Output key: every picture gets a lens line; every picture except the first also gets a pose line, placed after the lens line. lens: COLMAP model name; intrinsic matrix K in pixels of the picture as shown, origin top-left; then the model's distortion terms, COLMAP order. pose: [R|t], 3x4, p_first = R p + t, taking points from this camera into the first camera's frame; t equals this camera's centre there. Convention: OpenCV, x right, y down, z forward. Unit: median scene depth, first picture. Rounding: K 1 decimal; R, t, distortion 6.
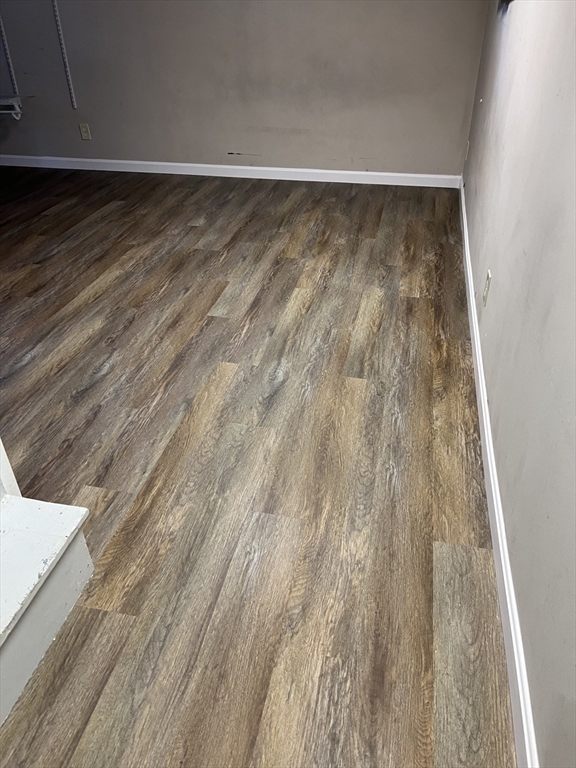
lens RADIAL K [[579.4, 0, 288.0], [0, 579.4, 384.0], [0, 0, 1]] dist [0.128488, -0.287257]
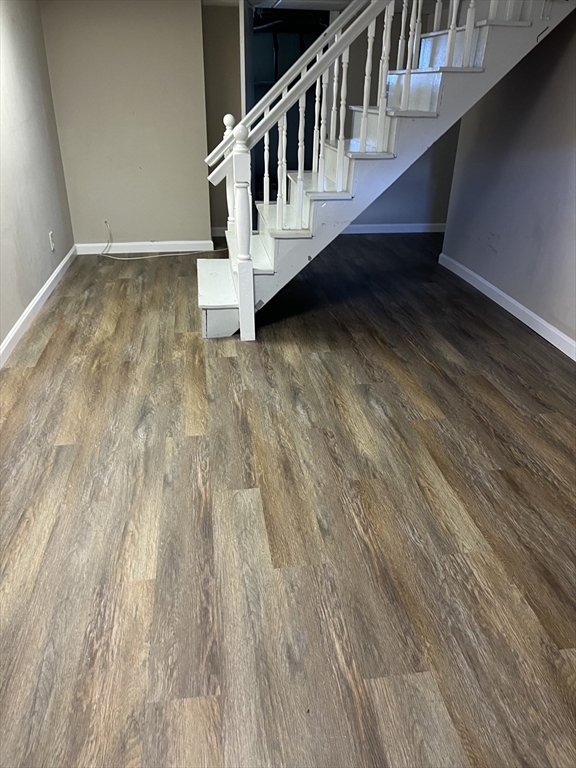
lens RADIAL K [[579.4, 0, 288.0], [0, 579.4, 384.0], [0, 0, 1]] dist [0.128488, -0.287257]
pose [[-0.939180, 0.155141, -0.306385, 0.042115], [-0.192241, 0.501774, 0.843366, -0.891091], [0.284576, 0.850973, -0.441432, 1.296488]]
